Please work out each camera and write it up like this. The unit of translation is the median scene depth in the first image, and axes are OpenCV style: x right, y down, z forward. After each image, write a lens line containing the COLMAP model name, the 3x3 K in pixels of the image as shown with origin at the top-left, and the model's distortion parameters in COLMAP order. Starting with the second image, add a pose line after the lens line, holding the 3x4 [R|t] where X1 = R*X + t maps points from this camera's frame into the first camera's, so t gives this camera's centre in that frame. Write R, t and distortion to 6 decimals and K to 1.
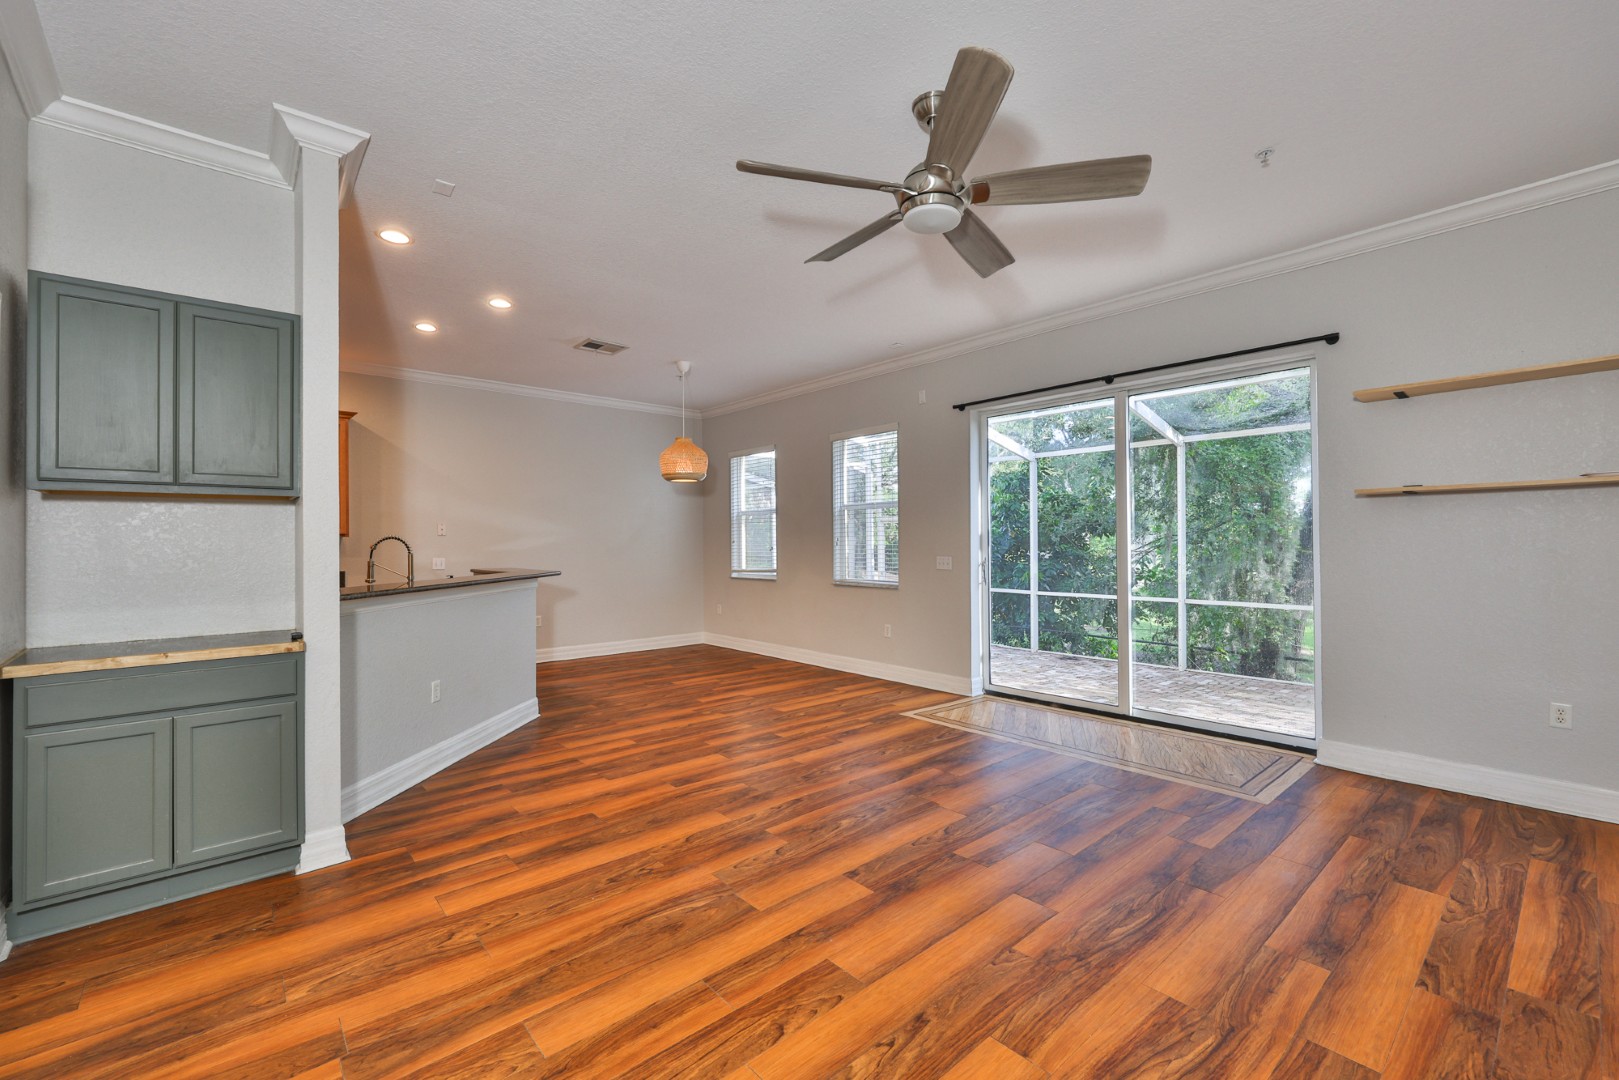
lens RADIAL K [[663.2, 0, 815.4], [0, 663.2, 538.2], [0, 0, 1]] dist [0.000348, 0.000321]
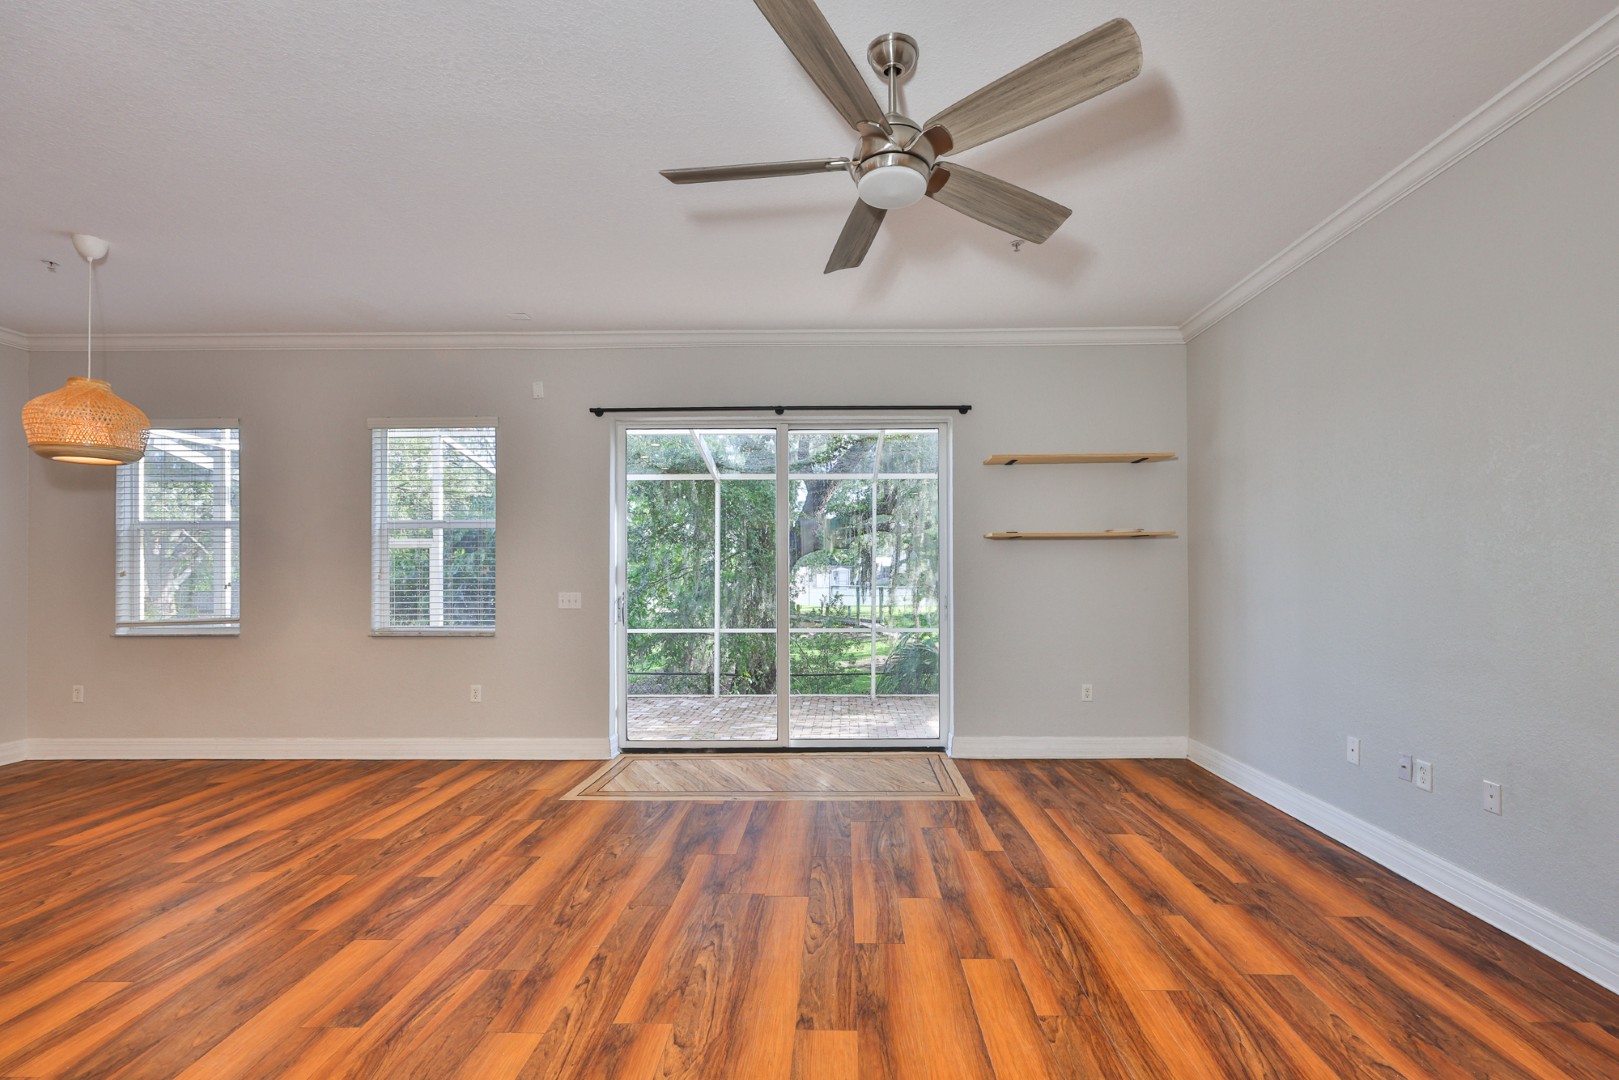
lens RADIAL K [[697.8, 0, 826.8], [0, 697.8, 567.4], [0, 0, 1]] dist [-0.000076, 0.000402]
pose [[0.682314, 0.008242, 0.731013, -0.344301], [-0.004977, 0.999966, -0.006629, 0.001692], [-0.731042, 0.000885, 0.682332, 0.308314]]
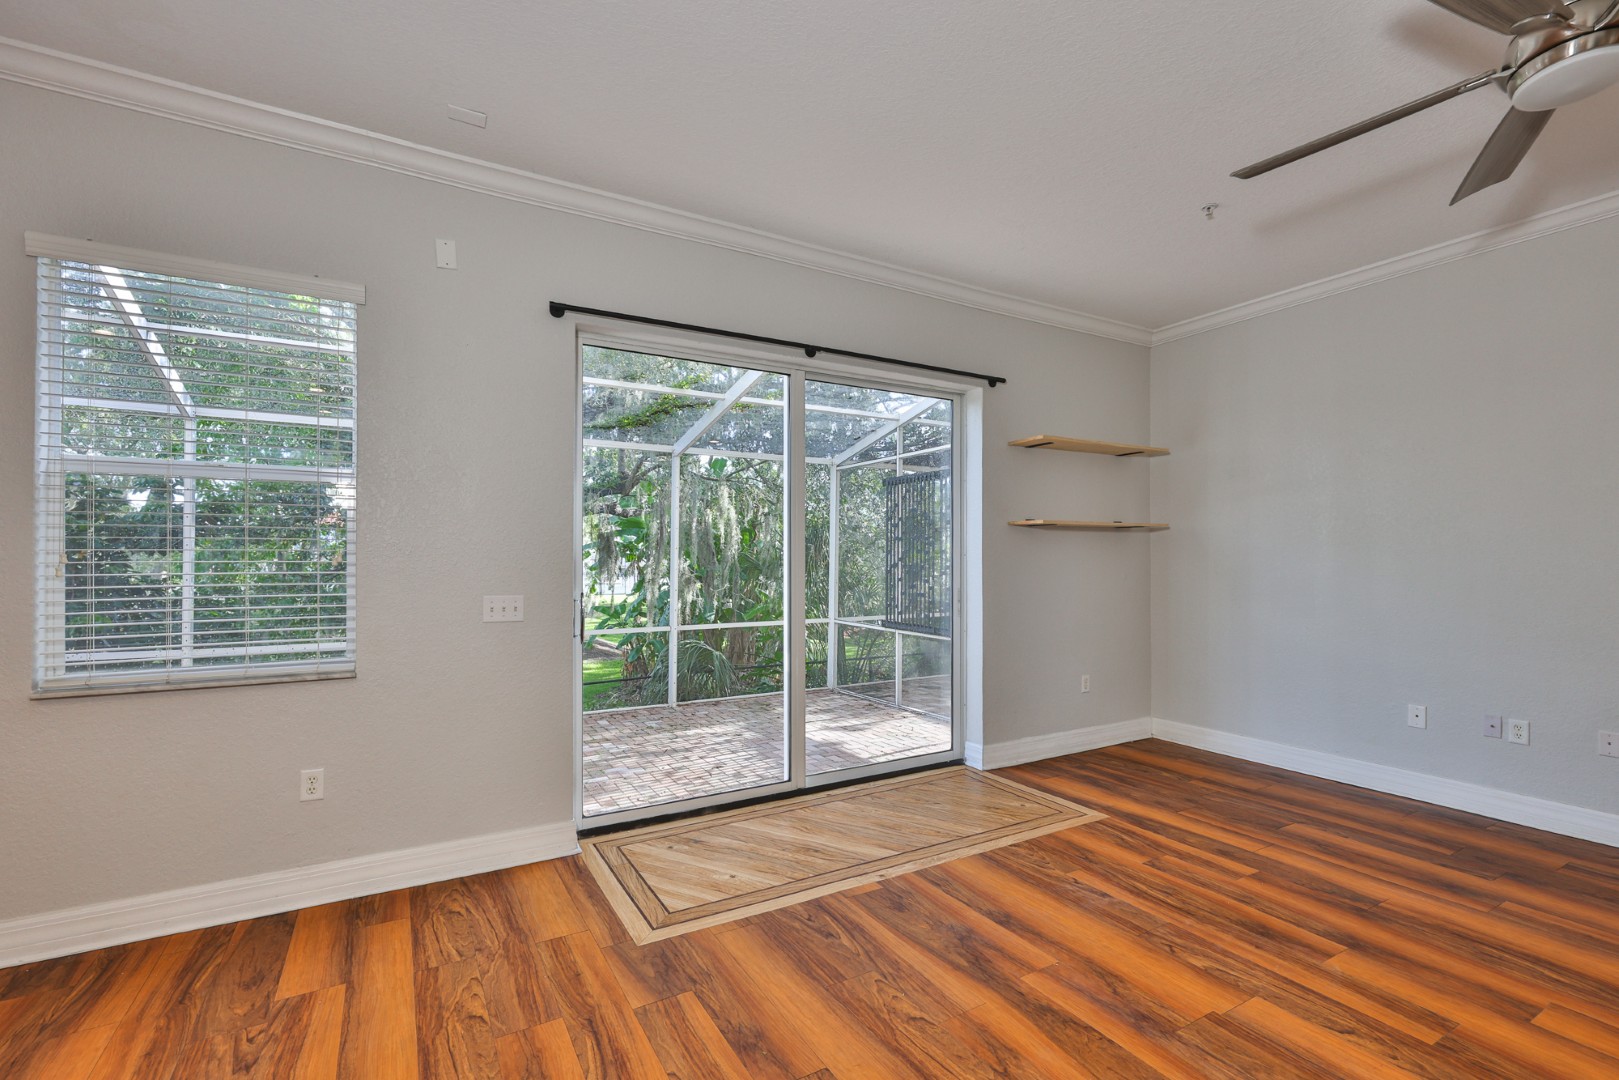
lens RADIAL K [[706.5, 0, 822.3], [0, 706.5, 552.7], [0, 0, 1]] dist [-0.000938, -0.000176]
pose [[0.206188, 0.011111, 0.978449, -0.441826], [-0.006107, 0.999931, -0.010068, -0.000722], [-0.978493, -0.003899, 0.206241, 1.057586]]
